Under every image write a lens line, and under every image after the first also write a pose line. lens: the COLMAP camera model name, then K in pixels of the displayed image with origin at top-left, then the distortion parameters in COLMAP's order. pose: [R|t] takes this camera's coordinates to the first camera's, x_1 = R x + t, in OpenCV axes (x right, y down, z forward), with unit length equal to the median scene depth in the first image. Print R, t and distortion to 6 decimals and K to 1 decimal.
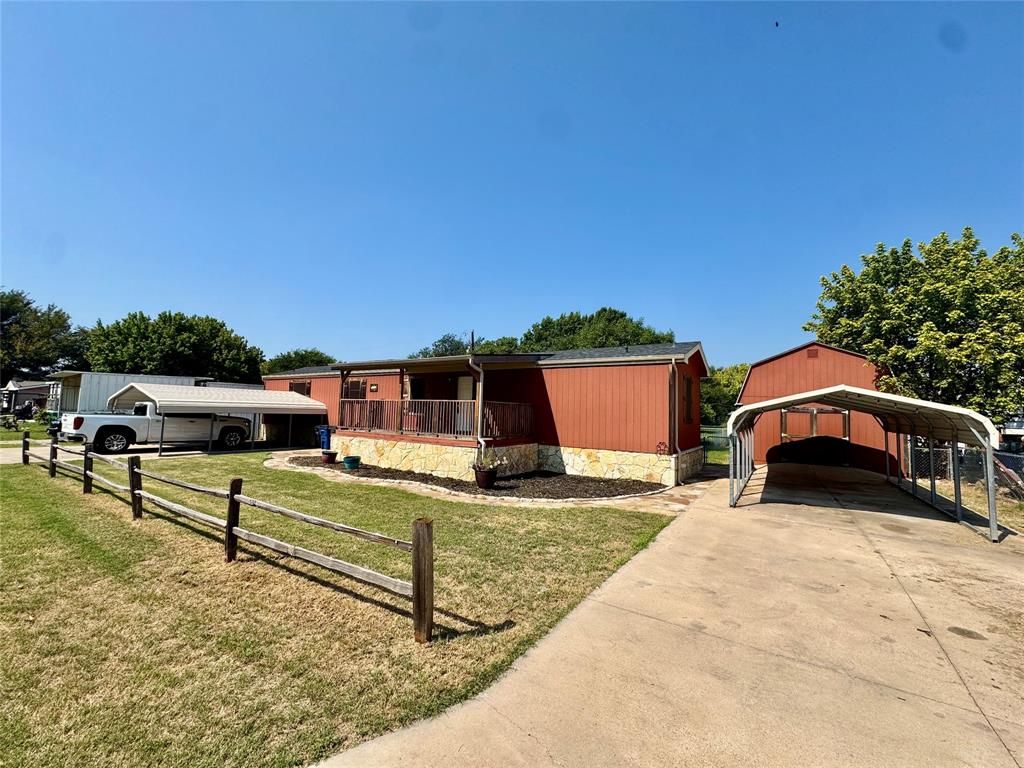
lens RADIAL K [[408.5, 0, 511.5], [0, 408.5, 384.6], [0, 0, 1]] dist [-0.003070, 0.000231]
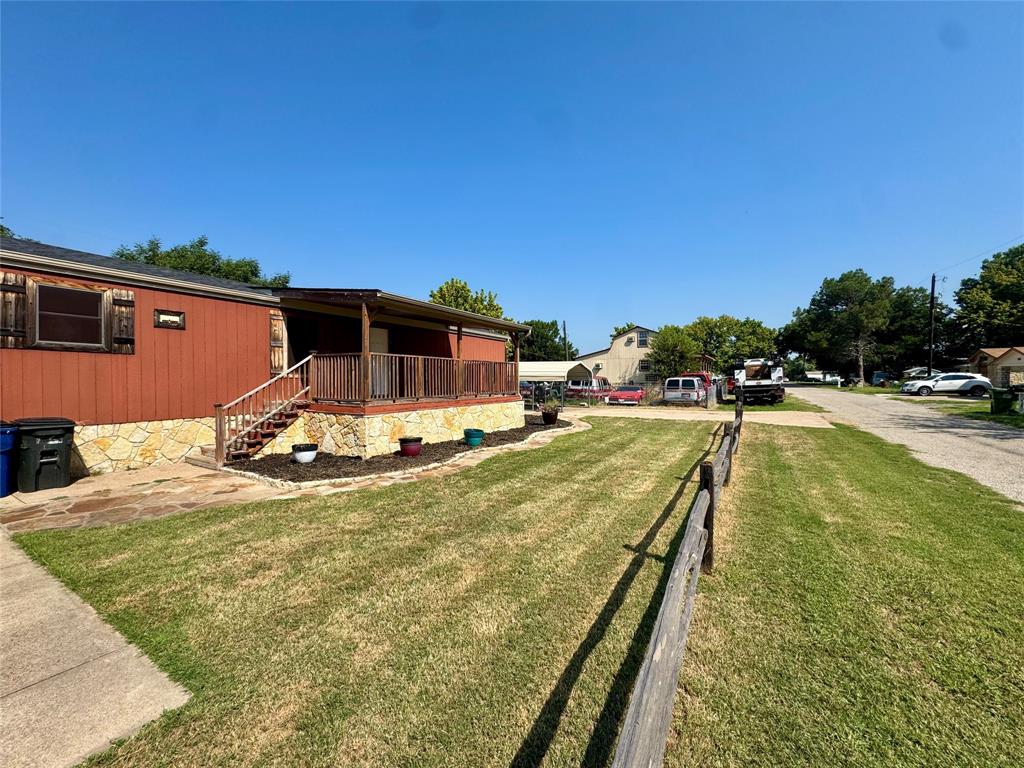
lens RADIAL K [[408.5, 0, 511.5], [0, 408.5, 384.6], [0, 0, 1]] dist [-0.003070, 0.000231]
pose [[-0.047970, -0.045327, 0.997820, -1.189375], [-0.077660, 0.996115, 0.041516, 0.046396], [-0.995825, -0.075499, -0.051304, 0.960769]]
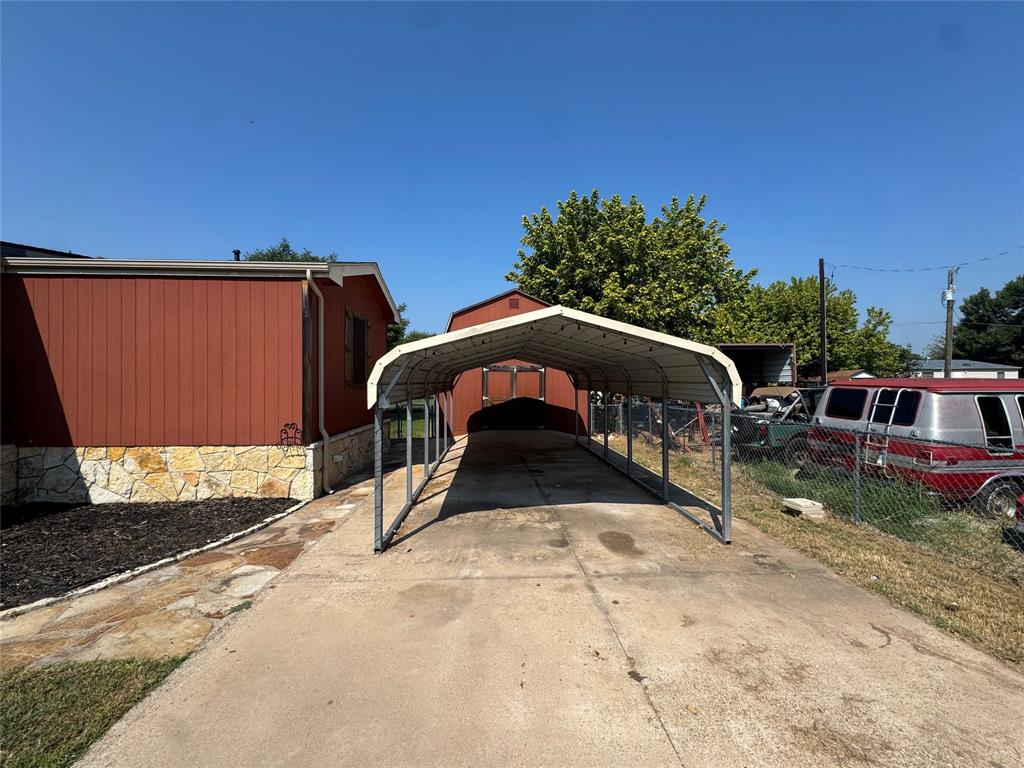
lens RADIAL K [[408.5, 0, 511.5], [0, 408.5, 384.6], [0, 0, 1]] dist [-0.003070, 0.000231]
pose [[0.806282, -0.029619, 0.590789, 0.256575], [-0.015963, 0.997292, 0.071785, 0.040574], [-0.591316, -0.067309, 0.803626, 0.348840]]
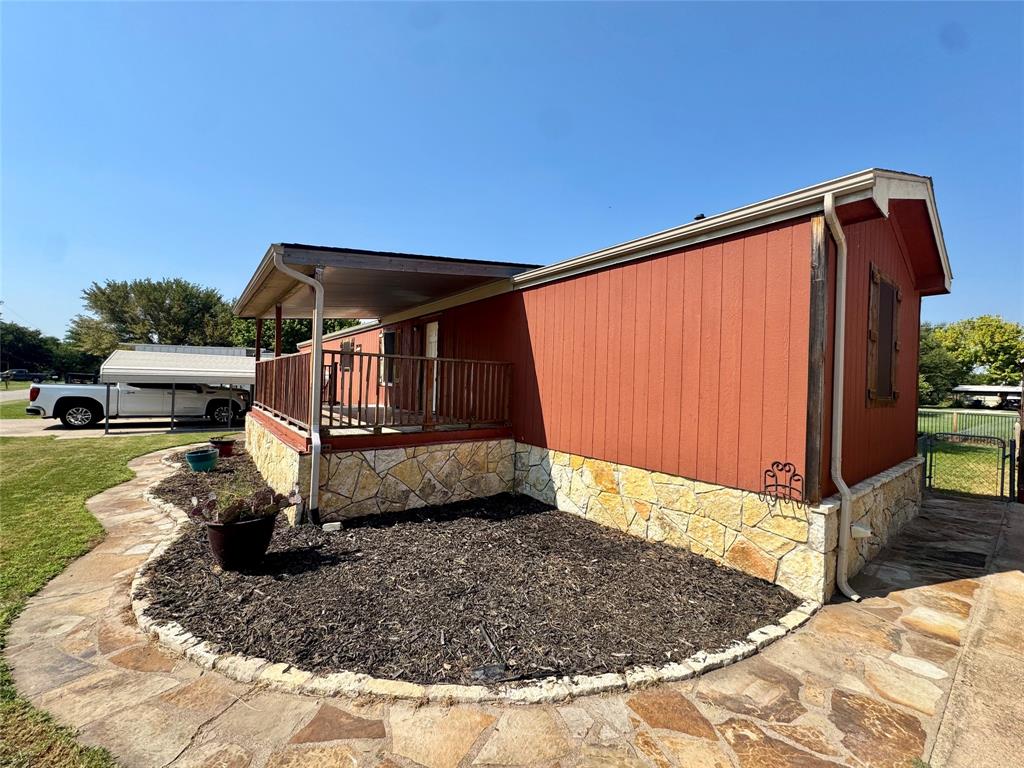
lens RADIAL K [[408.5, 0, 511.5], [0, 408.5, 384.6], [0, 0, 1]] dist [-0.003070, 0.000231]
pose [[0.945512, -0.000927, -0.325585, 0.241433], [0.020888, 0.998109, 0.057818, 0.049290], [0.324916, -0.061469, 0.943743, 0.558077]]
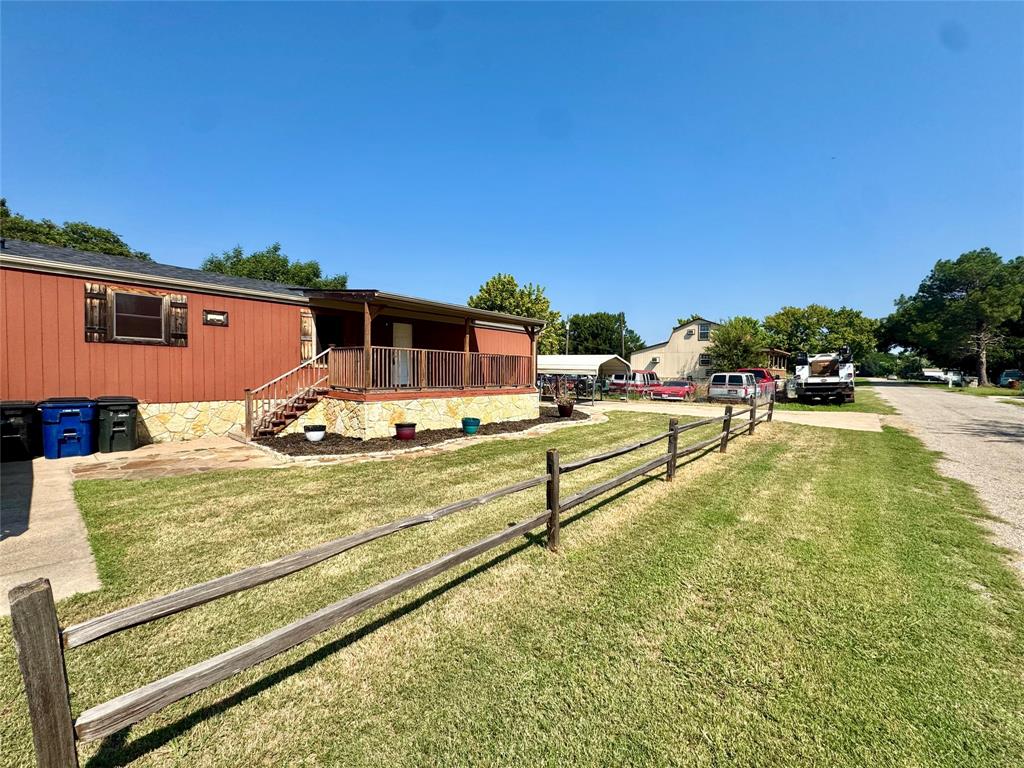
lens RADIAL K [[408.5, 0, 511.5], [0, 408.5, 384.6], [0, 0, 1]] dist [-0.003070, 0.000231]
pose [[0.126916, -0.062501, 0.989942, -1.224232], [-0.086136, 0.993548, 0.073772, 0.032178], [-0.988166, -0.094632, 0.120714, 0.805142]]
